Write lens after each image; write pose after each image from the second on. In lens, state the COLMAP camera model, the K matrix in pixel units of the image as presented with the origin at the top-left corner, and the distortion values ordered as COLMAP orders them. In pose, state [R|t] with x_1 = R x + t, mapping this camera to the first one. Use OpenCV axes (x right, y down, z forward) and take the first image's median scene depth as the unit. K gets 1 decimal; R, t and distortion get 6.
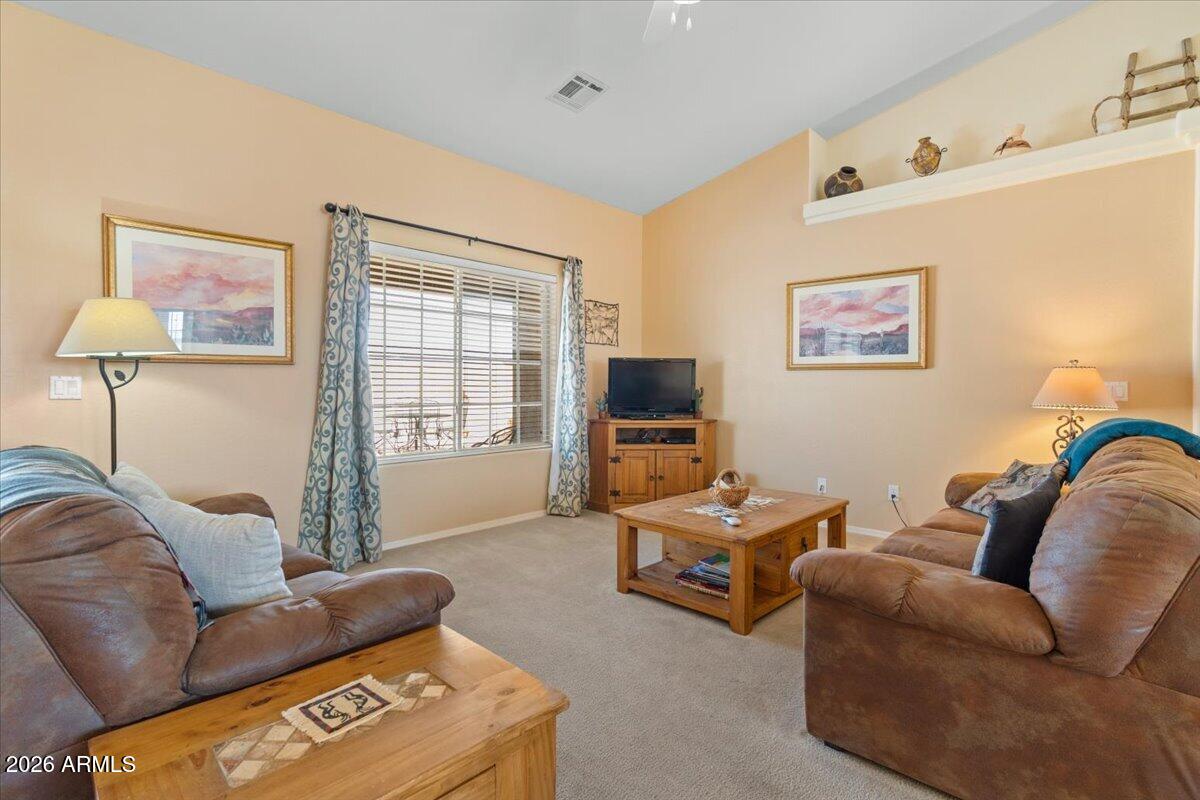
lens RADIAL K [[566.2, 0, 590.6], [0, 566.2, 388.0], [0, 0, 1]] dist [-0.001700, -0.000318]
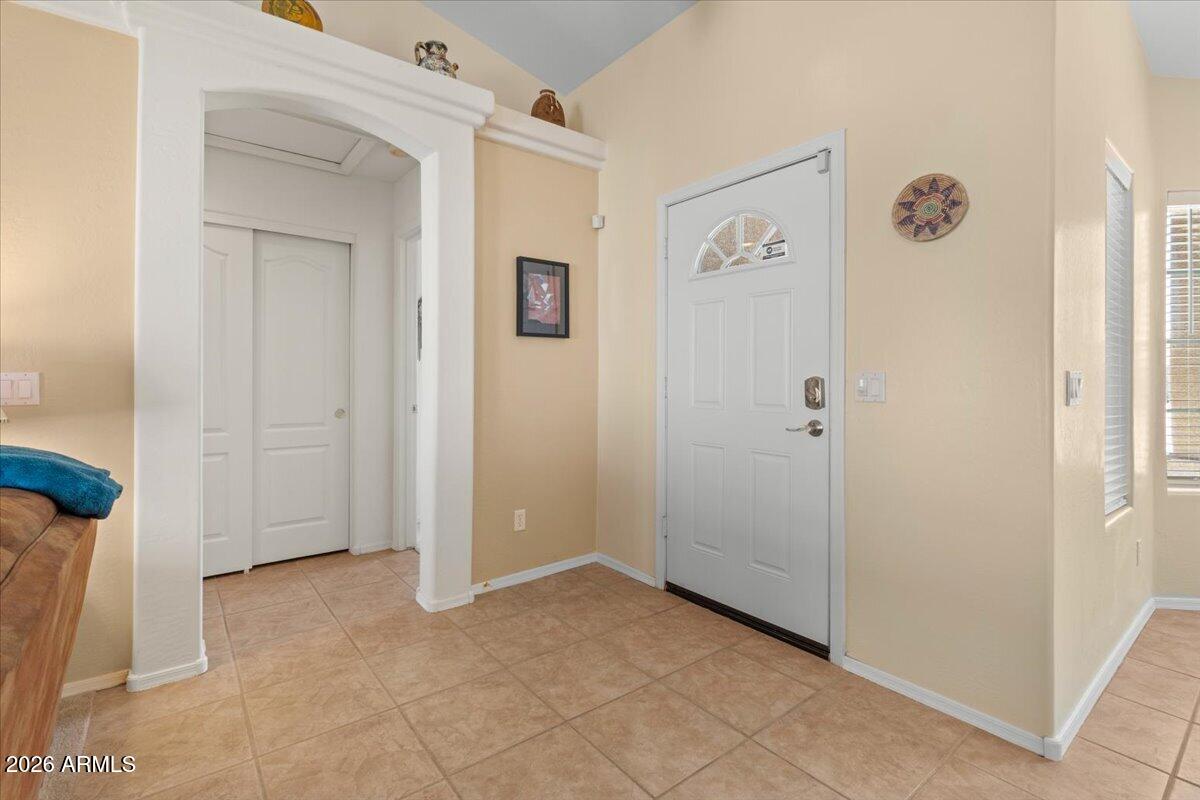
lens RADIAL K [[540.3, 0, 589.5], [0, 540.3, 378.2], [0, 0, 1]] dist [-0.004826, -0.000310]
pose [[0.153068, -0.003843, 0.988208, 0.371831], [0.001759, 0.999992, 0.003617, -0.004276], [-0.988214, 0.001185, 0.153073, 0.261533]]
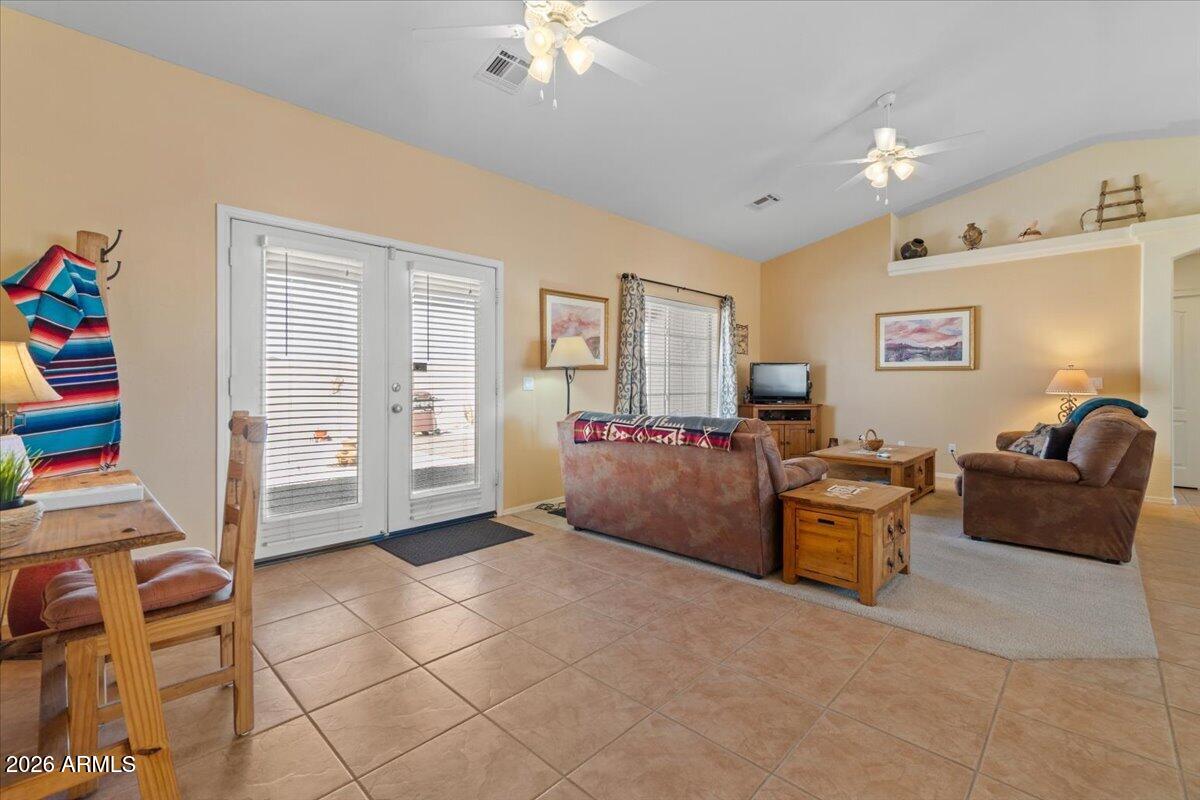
lens RADIAL K [[524.5, 0, 595.3], [0, 524.5, 384.7], [0, 0, 1]] dist [-0.000362, -0.000072]
pose [[0.999991, -0.004309, -0.000445, -0.460078], [0.004308, 0.999991, -0.000207, 0.002858], [0.000446, 0.000205, 1.000000, -0.463213]]
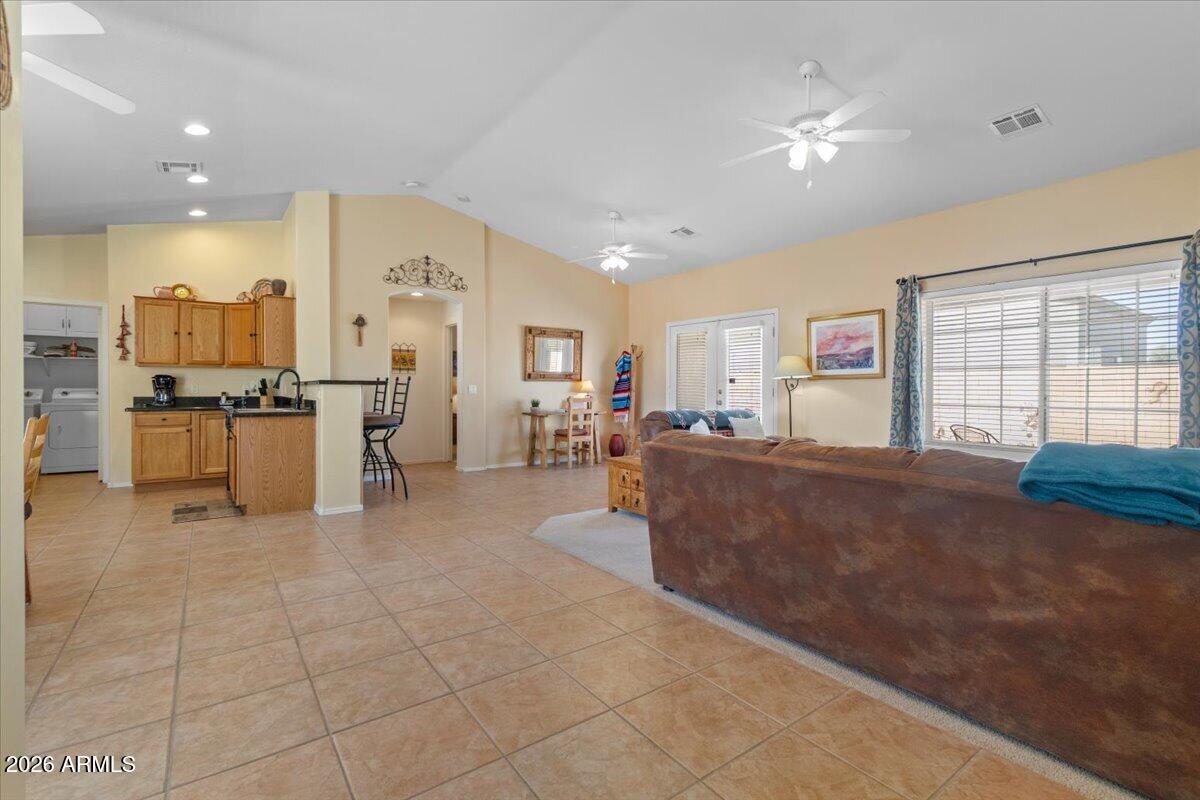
lens RADIAL K [[538.0, 0, 592.7], [0, 538.0, 391.0], [0, 0, 1]] dist [0.001464, 0.000824]
pose [[-0.177126, 0.002225, -0.984186, 1.039360], [-0.008110, 0.999960, 0.003720, 0.000293], [0.984155, 0.008640, -0.177101, 0.337983]]
